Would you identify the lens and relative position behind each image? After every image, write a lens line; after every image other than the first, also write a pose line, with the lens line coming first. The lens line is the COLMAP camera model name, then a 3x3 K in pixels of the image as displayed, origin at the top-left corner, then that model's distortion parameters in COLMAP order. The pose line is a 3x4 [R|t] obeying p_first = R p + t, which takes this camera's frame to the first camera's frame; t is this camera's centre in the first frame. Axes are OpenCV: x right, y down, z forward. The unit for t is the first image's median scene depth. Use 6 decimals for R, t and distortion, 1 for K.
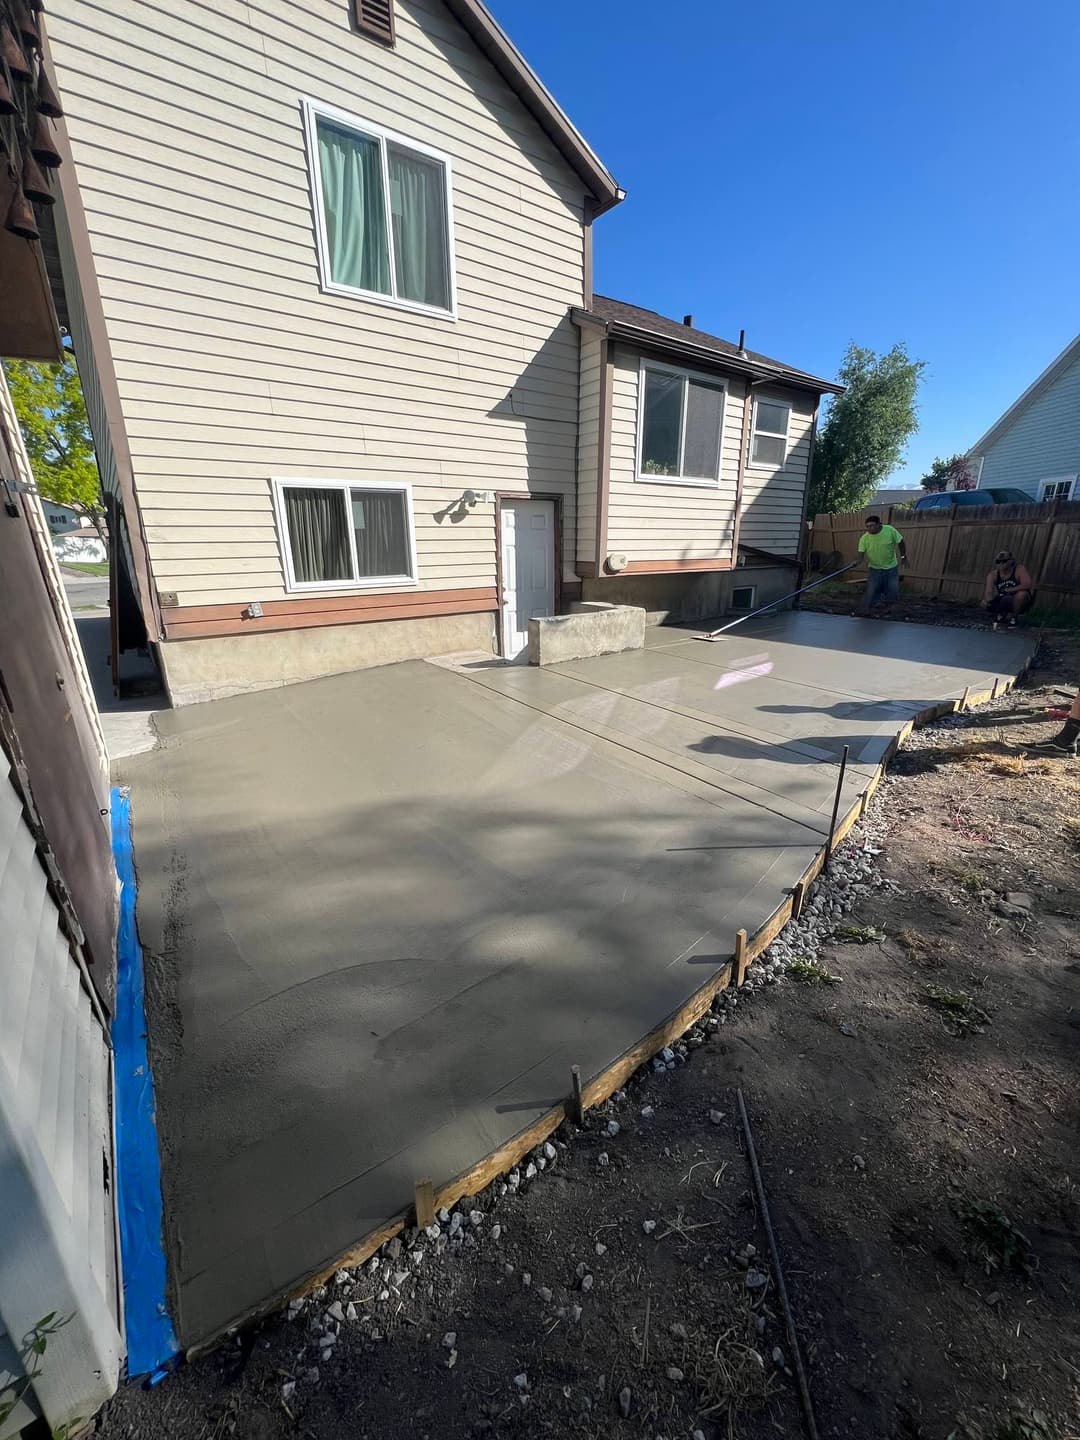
lens RADIAL K [[574.8, 0, 540.0], [0, 574.8, 720.0], [0, 0, 1]] dist [-0.000712, -0.000036]
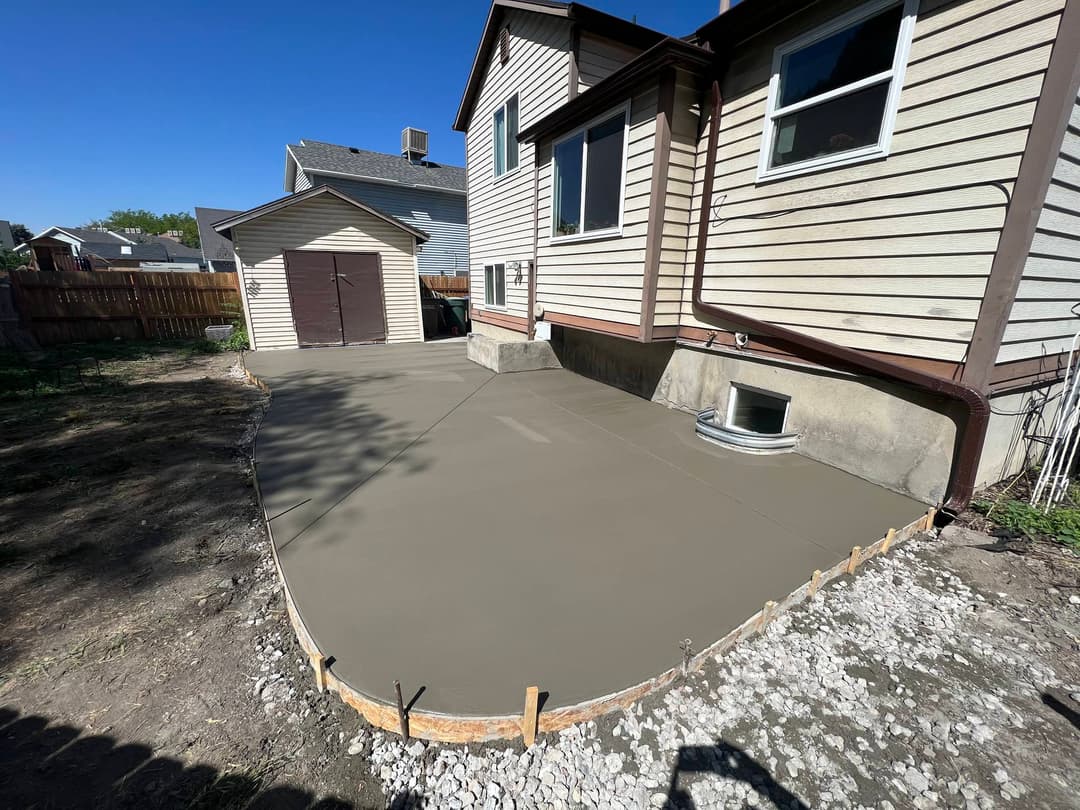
lens RADIAL K [[431.1, 0, 540.0], [0, 431.1, 405.0], [0, 0, 1]] dist [-0.000712, -0.000036]
pose [[-0.157416, 0.290113, -0.943957, 0.996454], [-0.291631, 0.899586, 0.325109, -0.351307], [0.943489, 0.326465, -0.057003, 1.005253]]
